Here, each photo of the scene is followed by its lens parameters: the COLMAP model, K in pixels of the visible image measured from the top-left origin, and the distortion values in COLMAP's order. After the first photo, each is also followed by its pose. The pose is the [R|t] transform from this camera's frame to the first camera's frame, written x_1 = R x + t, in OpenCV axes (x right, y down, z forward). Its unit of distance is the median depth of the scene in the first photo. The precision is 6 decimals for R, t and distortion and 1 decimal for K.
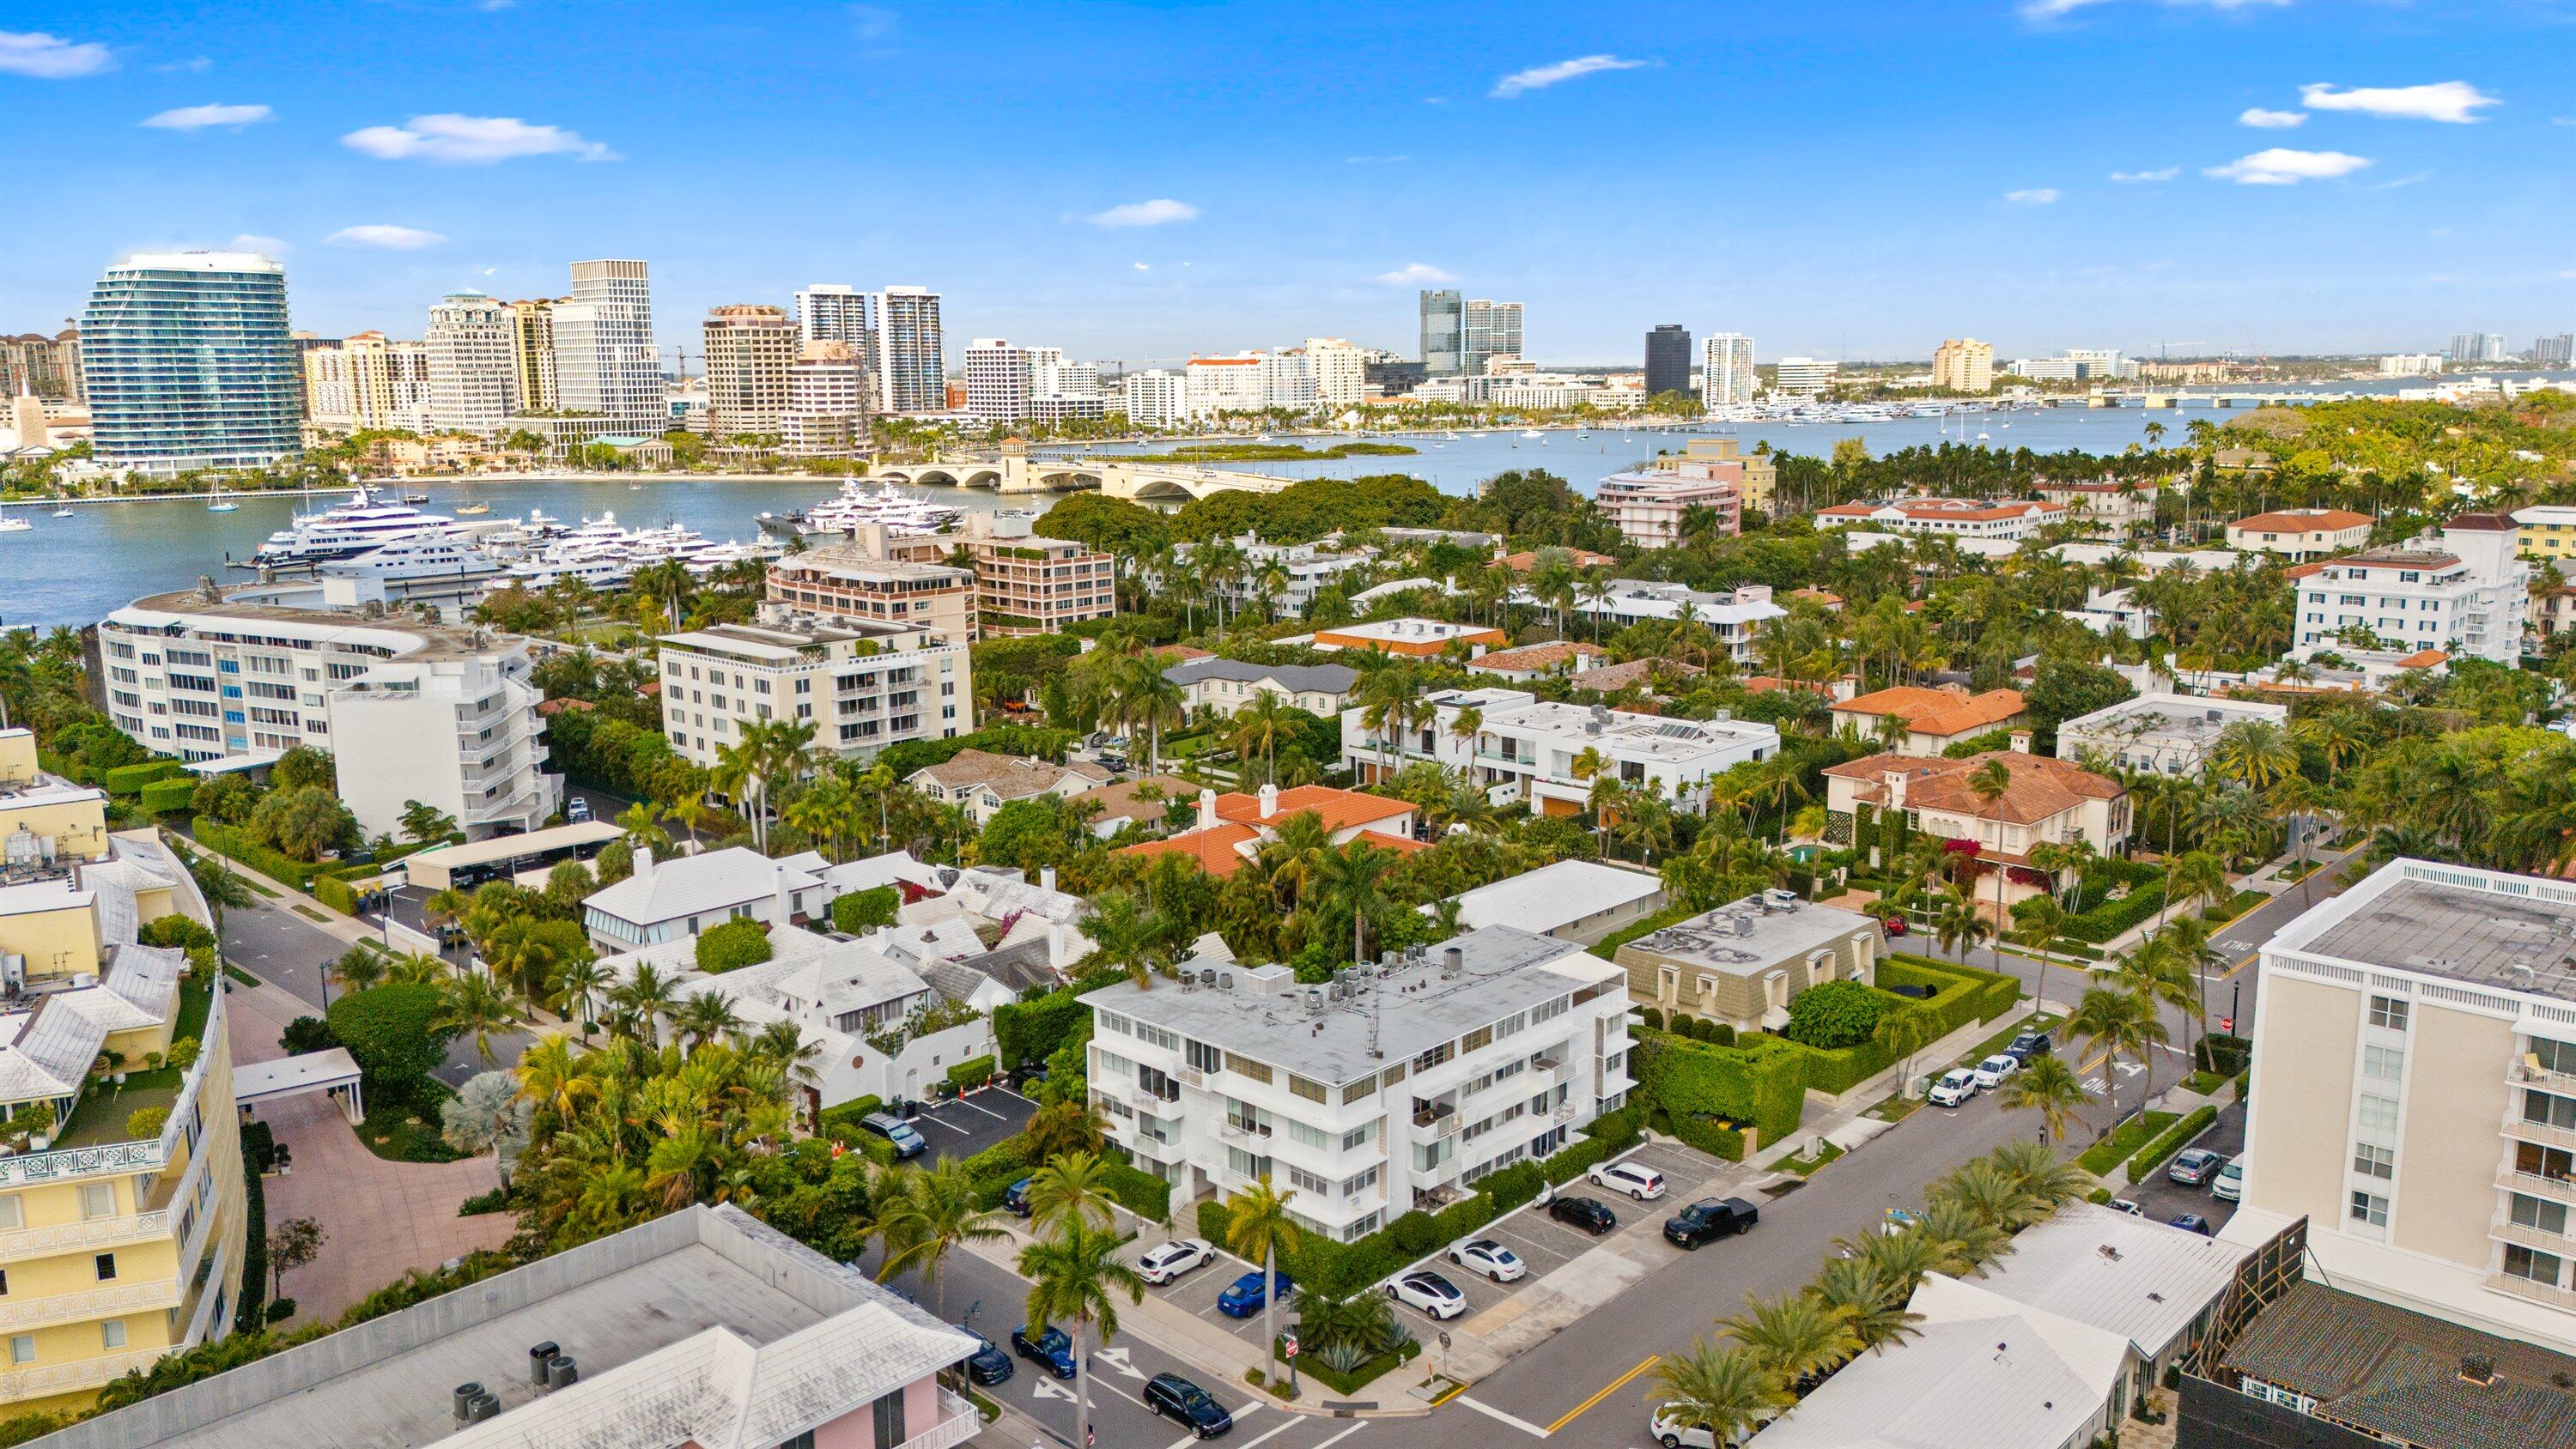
lens RADIAL K [[1868.0, 0, 1272.7], [0, 1868.0, 729.5], [0, 0, 1]] dist [0.077676, -0.089467]
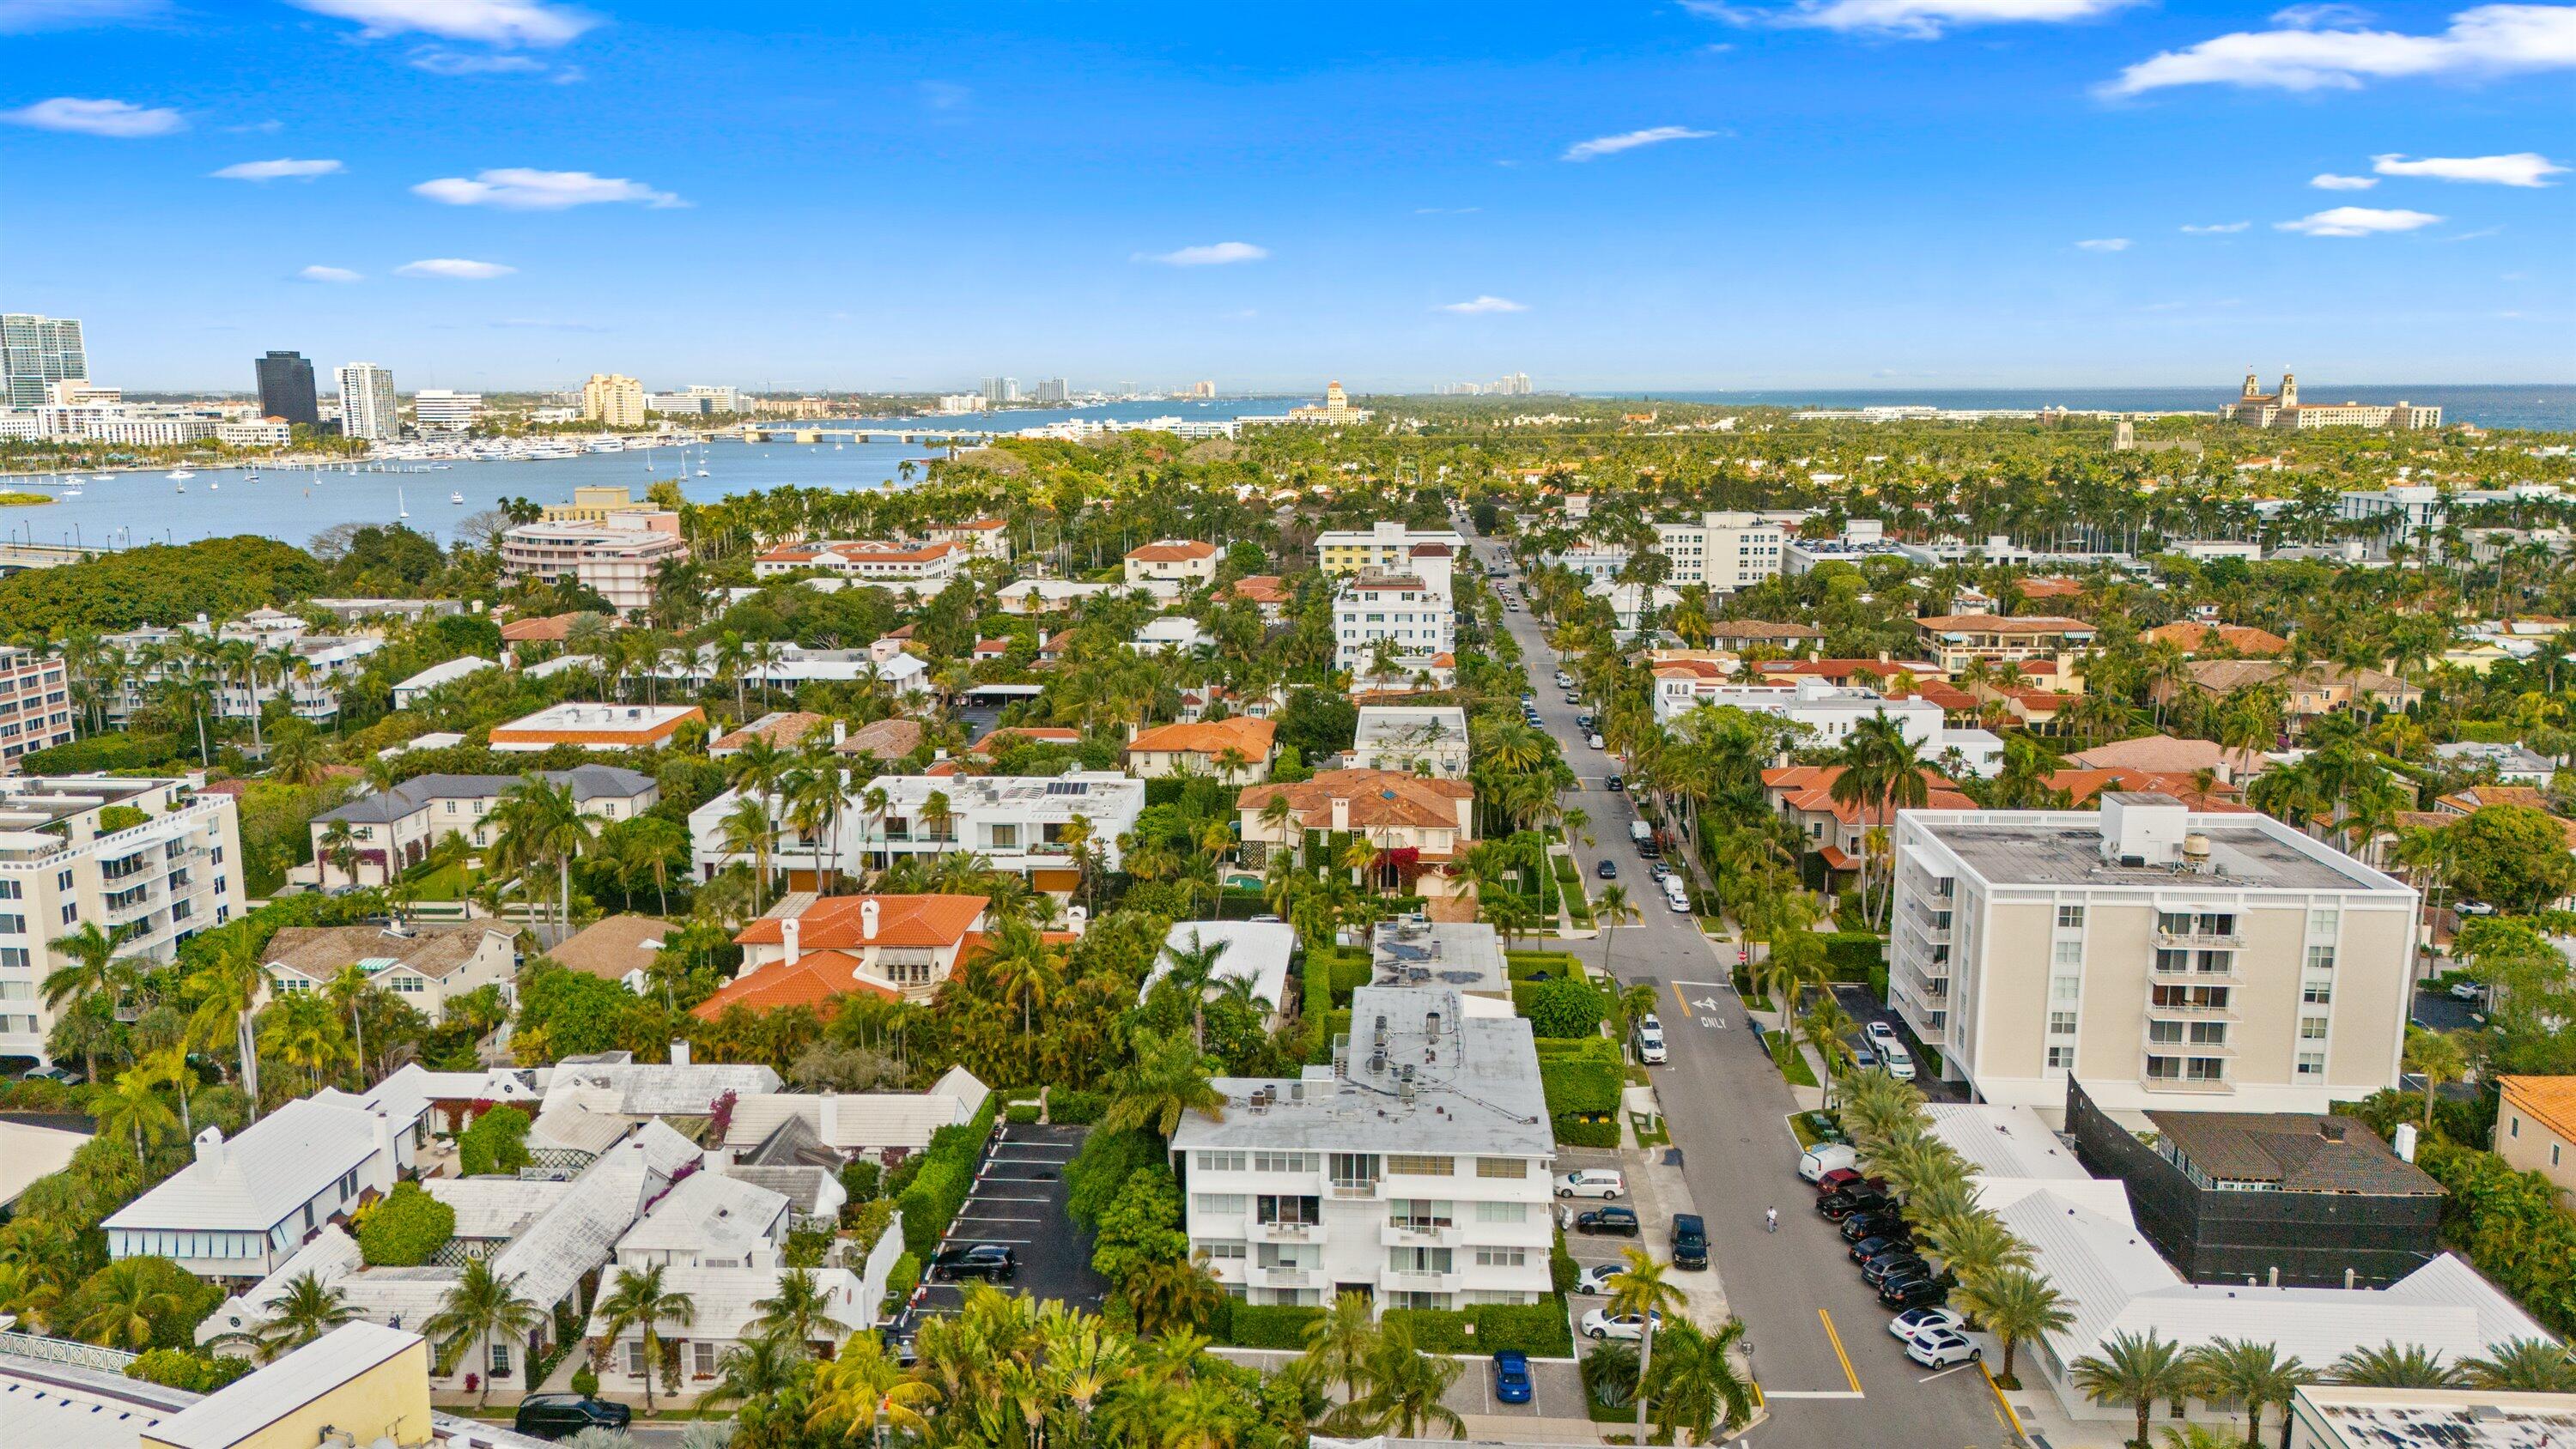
lens RADIAL K [[1868.0, 0, 1272.7], [0, 1868.0, 729.5], [0, 0, 1]] dist [0.077676, -0.089467]
pose [[0.763040, -0.106940, 0.637444, -0.333644], [0.117104, 0.992769, 0.026374, -0.043051], [-0.635655, 0.054523, 0.770045, 0.121557]]
